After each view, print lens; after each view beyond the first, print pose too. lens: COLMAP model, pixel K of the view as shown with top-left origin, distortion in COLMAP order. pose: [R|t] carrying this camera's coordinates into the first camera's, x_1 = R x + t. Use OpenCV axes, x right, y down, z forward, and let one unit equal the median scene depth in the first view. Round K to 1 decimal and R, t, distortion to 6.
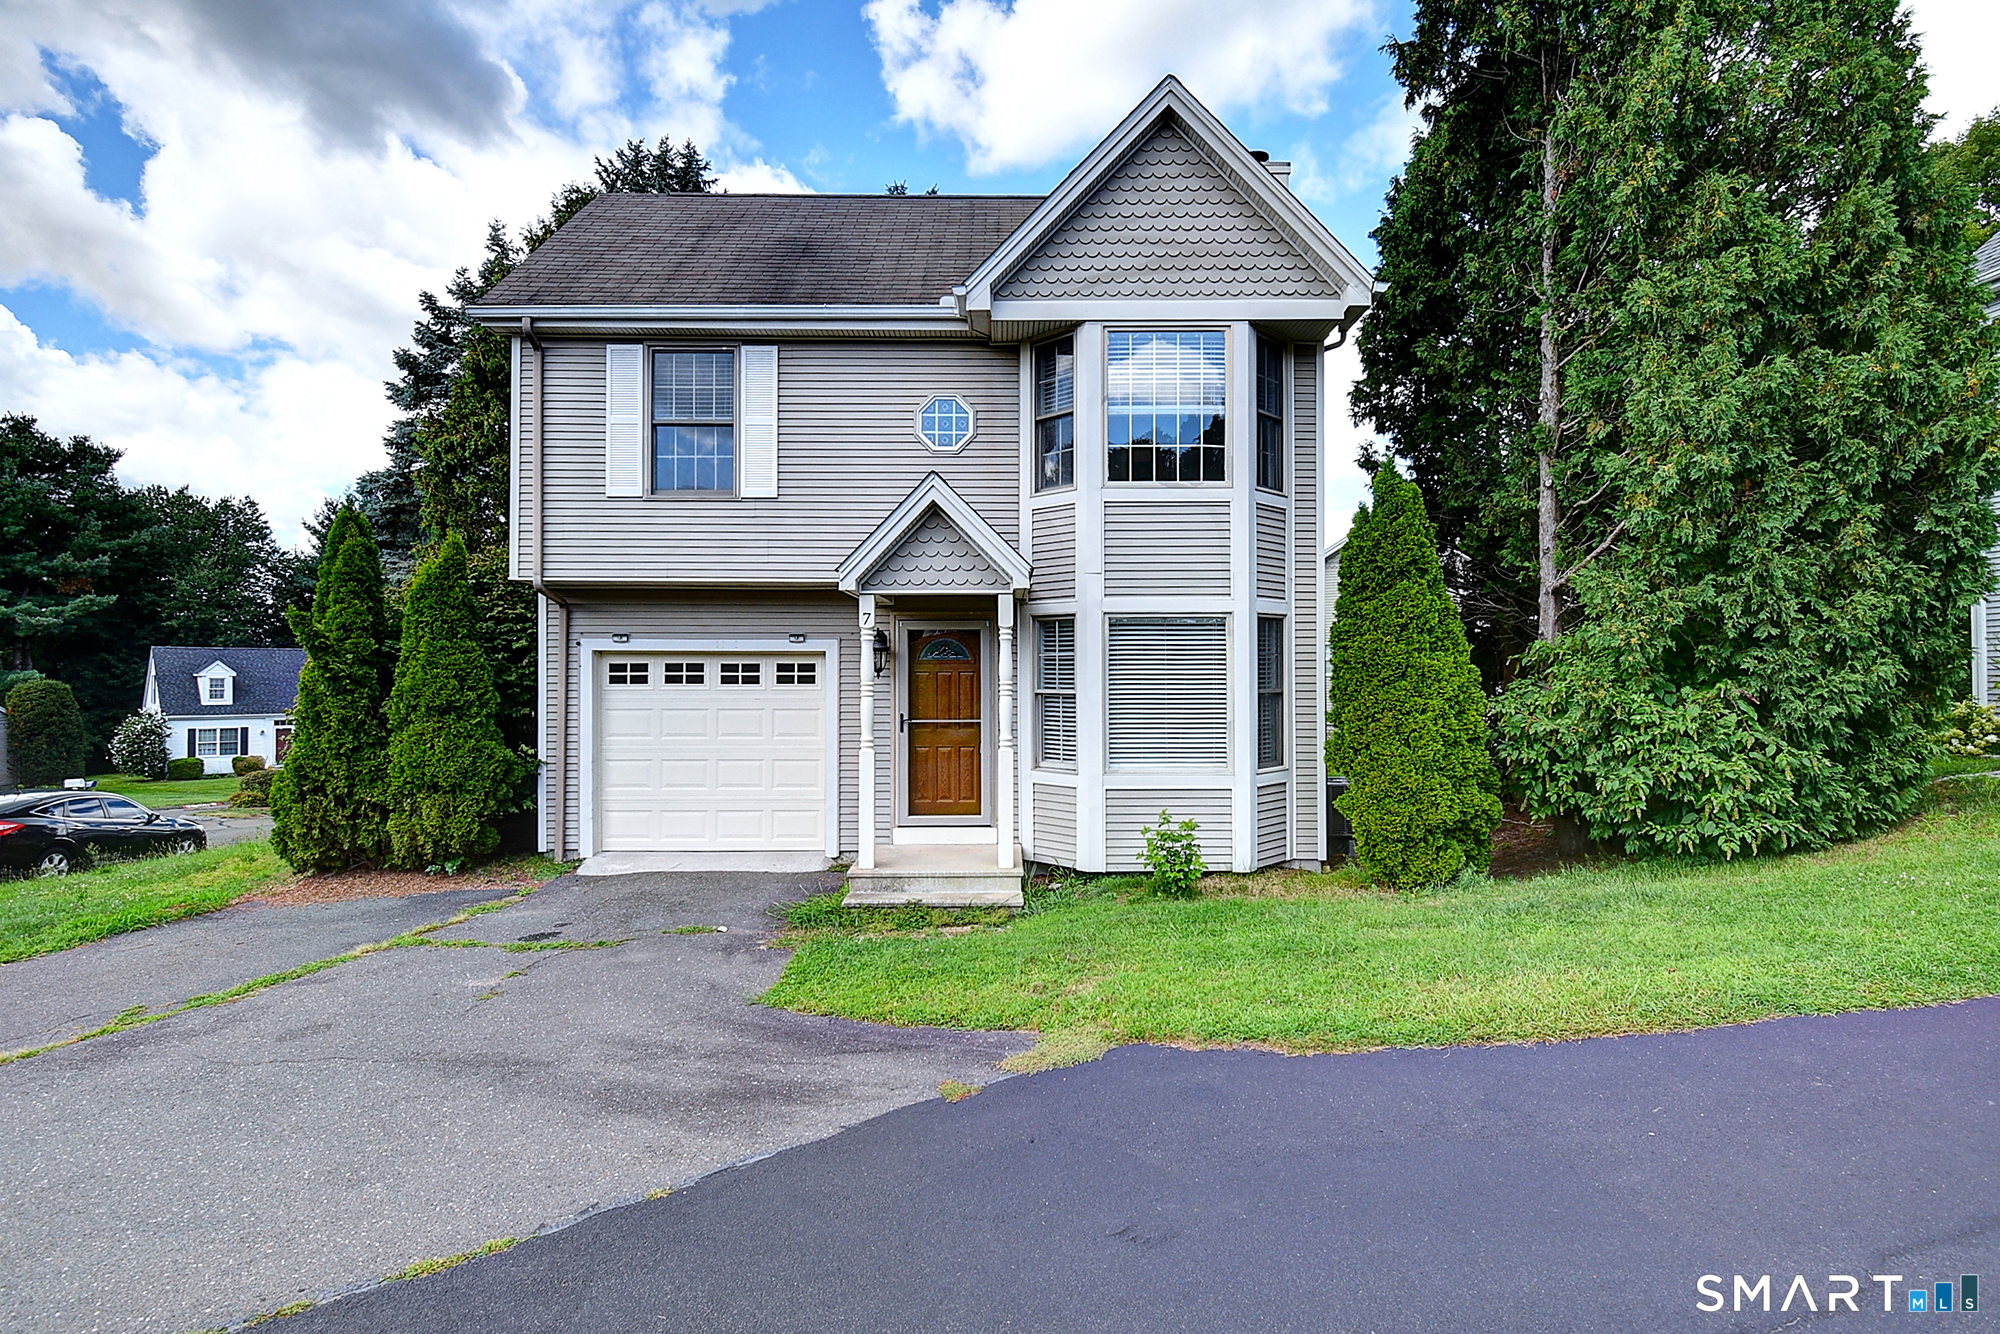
lens RADIAL K [[1062.8, 0, 1000.0], [0, 1062.8, 667.0], [0, 0, 1]] dist [0.004182, 0.000280]
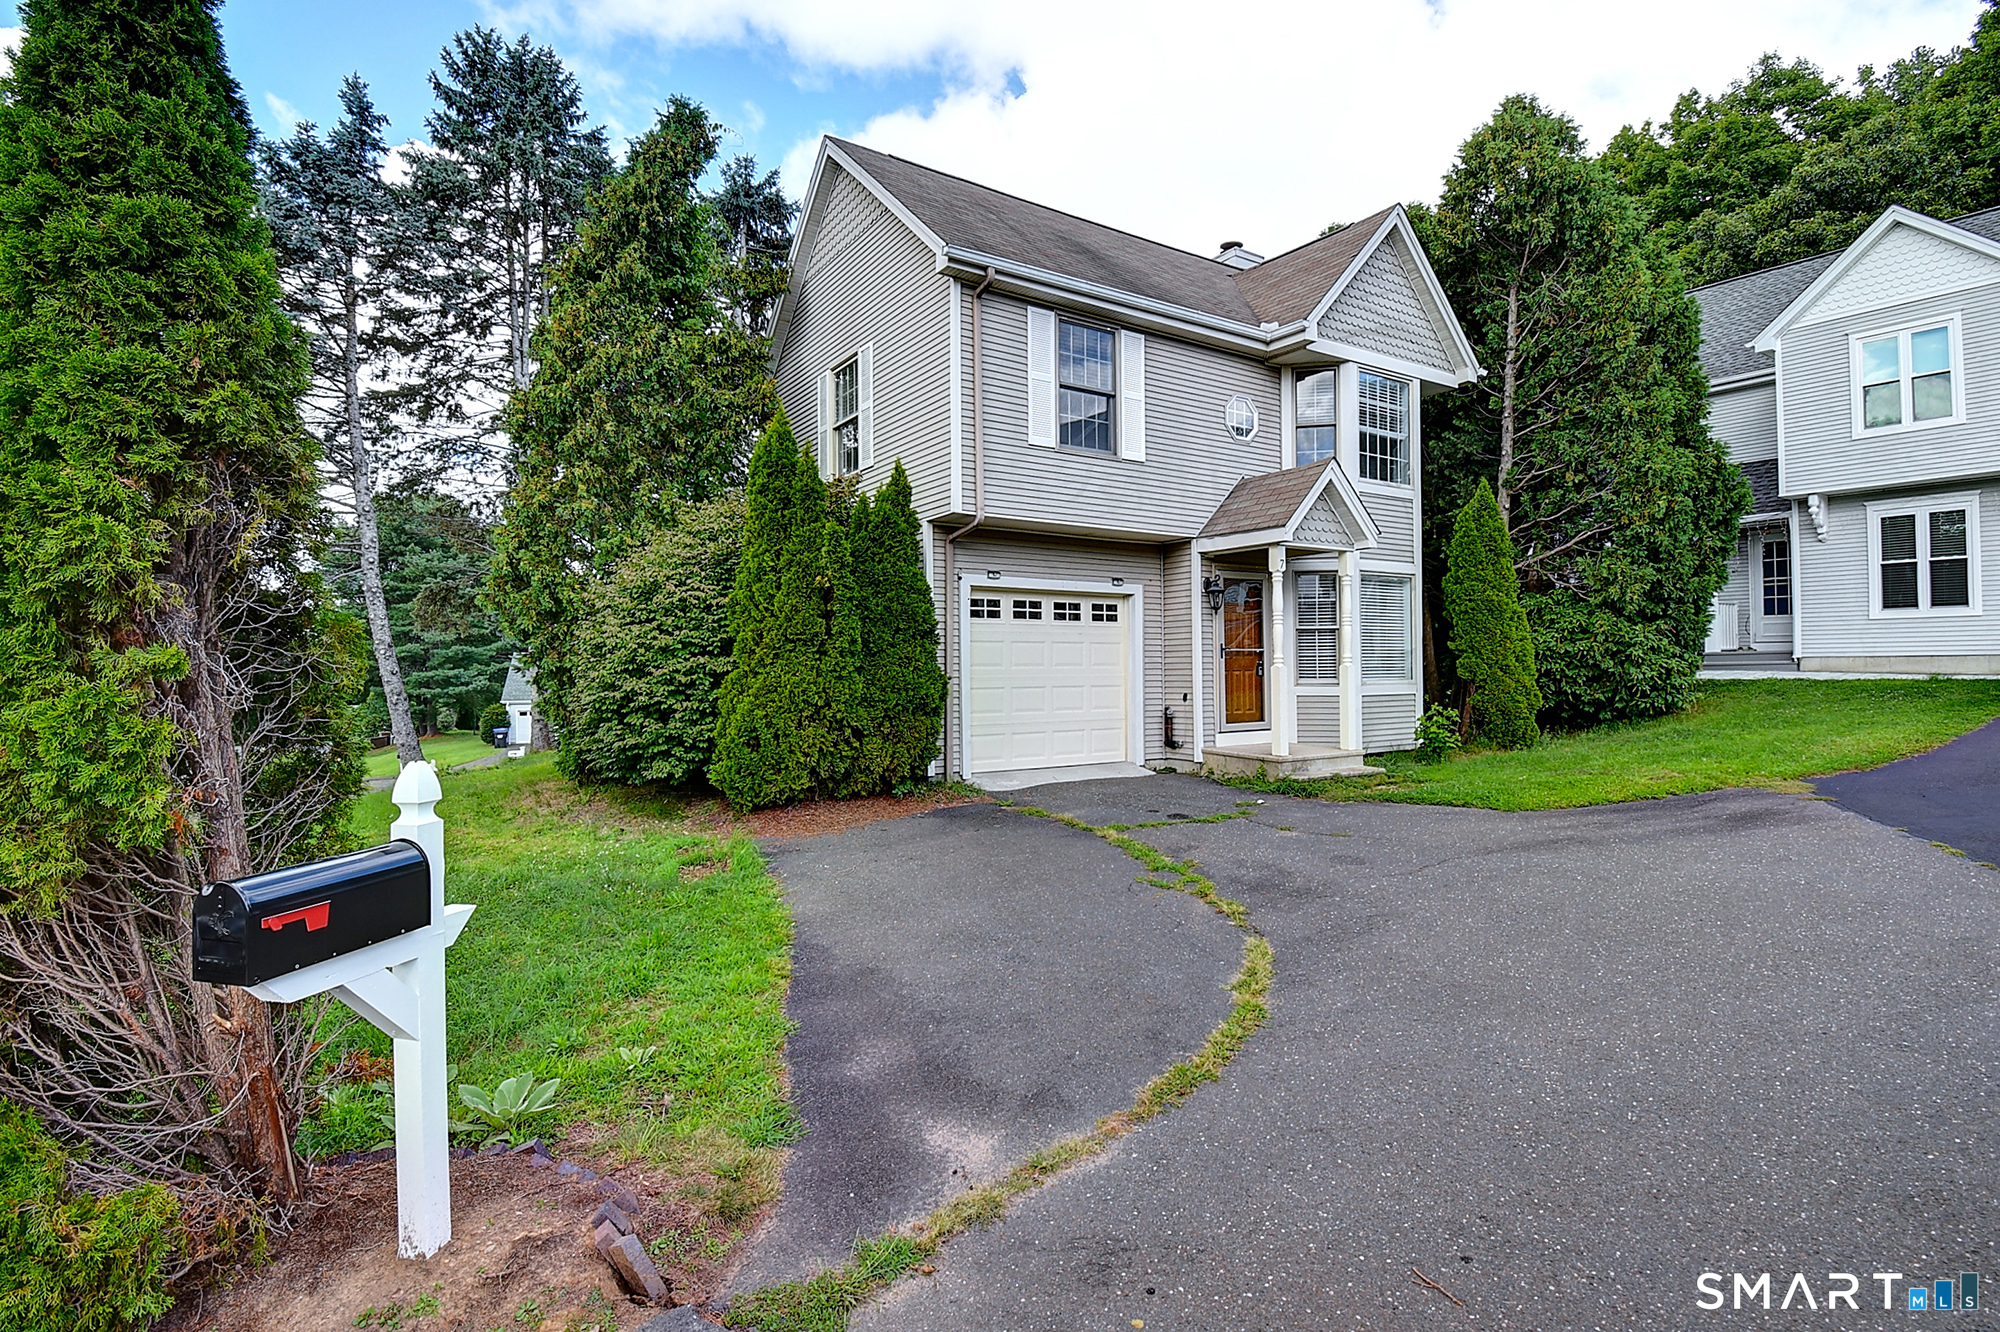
lens RADIAL K [[1040.6, 0, 988.0], [0, 1040.6, 687.8], [0, 0, 1]] dist [-0.003753, -0.000511]
pose [[0.828893, -0.010771, 0.559304, -0.957539], [0.003787, 0.999900, 0.013644, 0.073919], [-0.559394, -0.009192, 0.828851, 0.119591]]
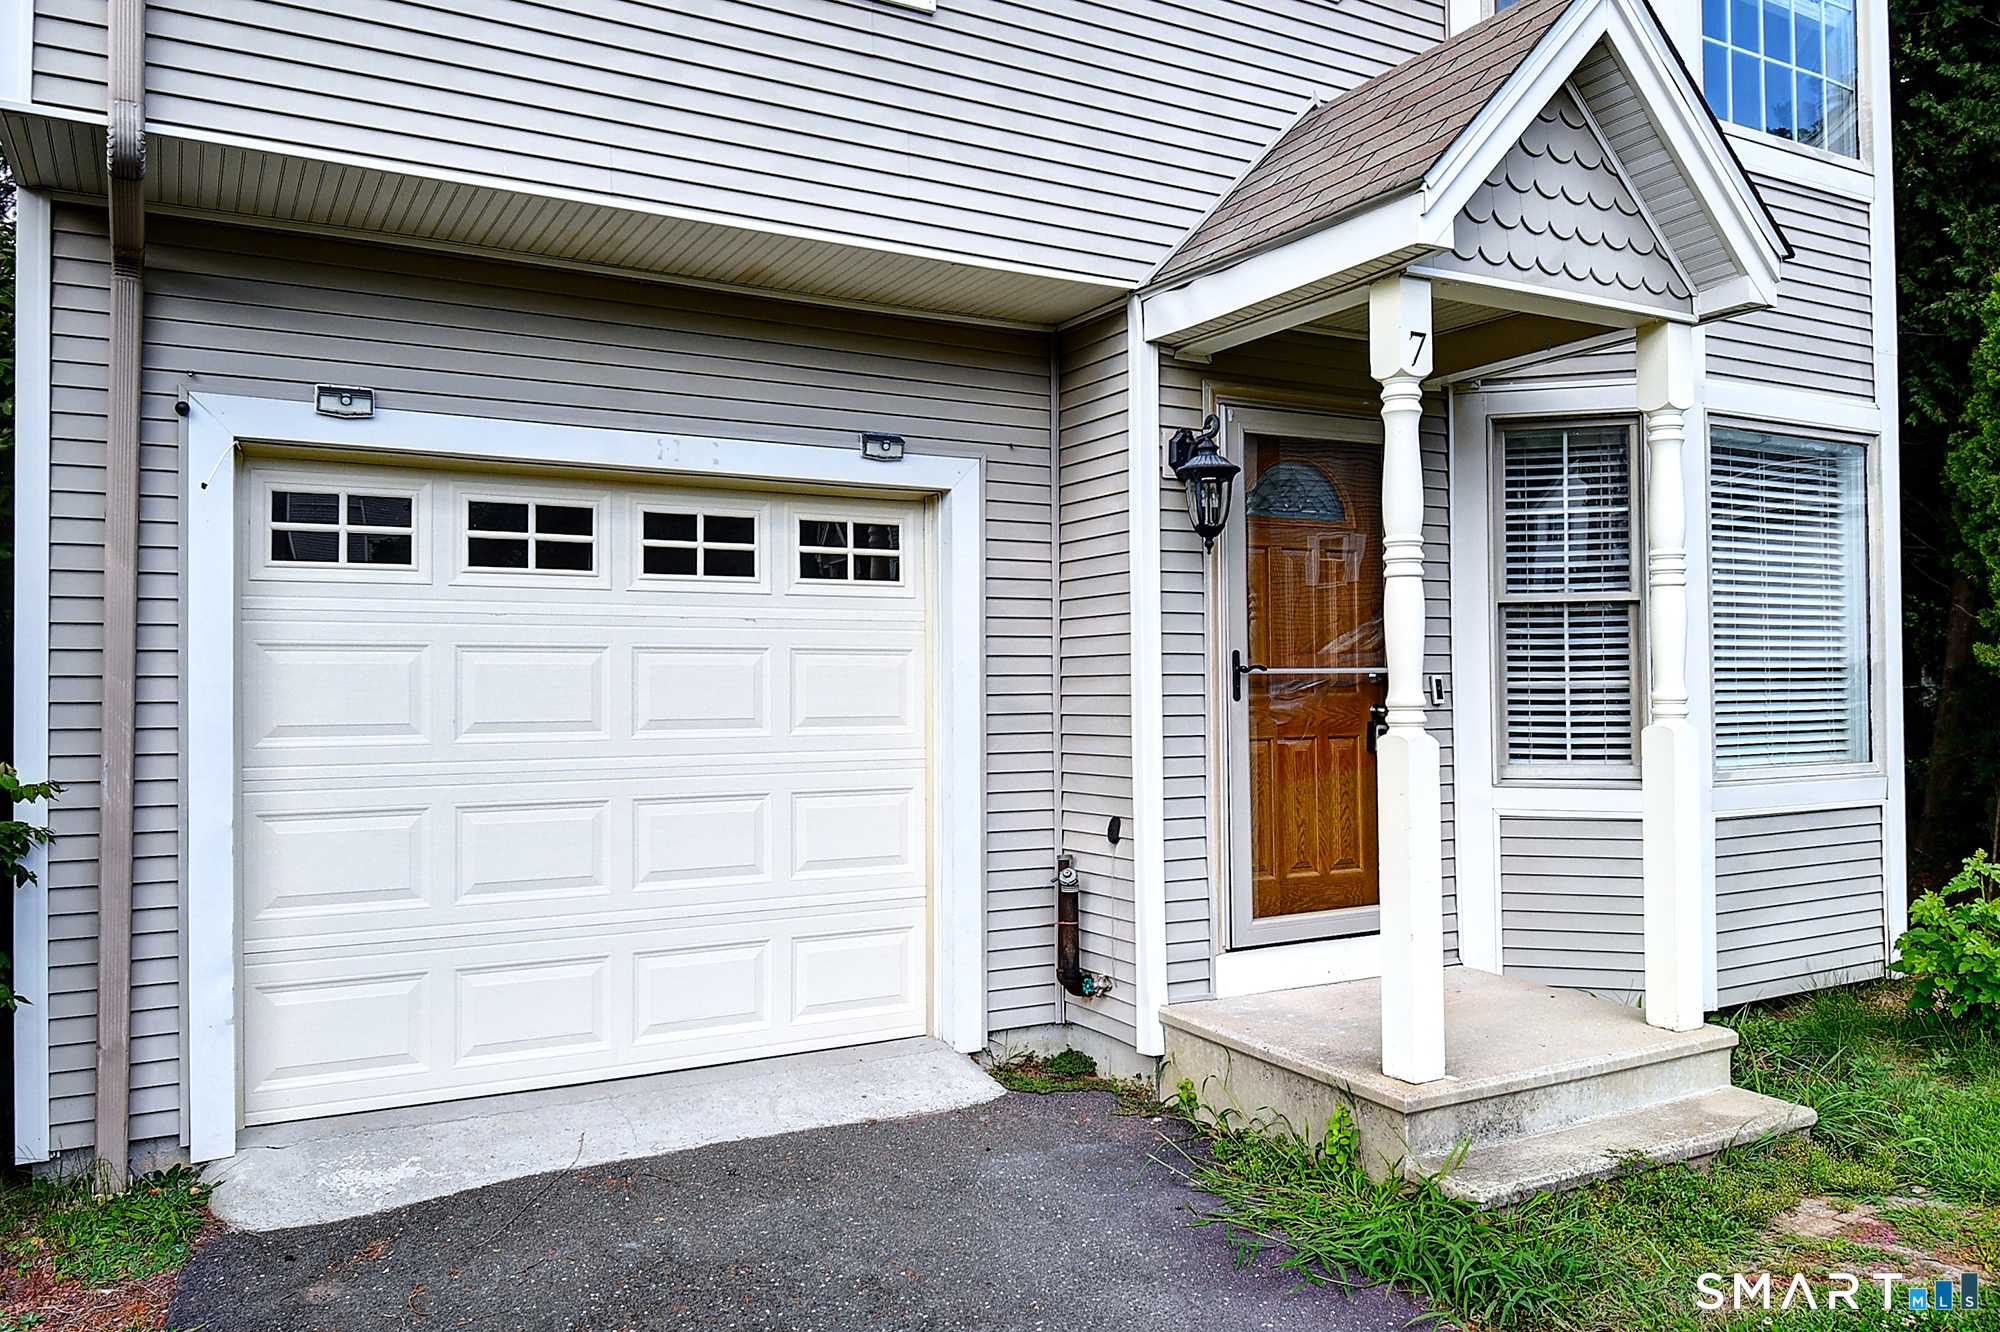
lens RADIAL K [[1547.0, 0, 1002.5], [0, 1547.0, 684.7], [0, 0, 1]] dist [-0.000531, -0.005506]
pose [[0.862418, -0.002235, 0.506191, -0.417371], [0.003549, 0.999992, -0.001631, 0.053046], [-0.506184, 0.003203, 0.862420, 0.533332]]
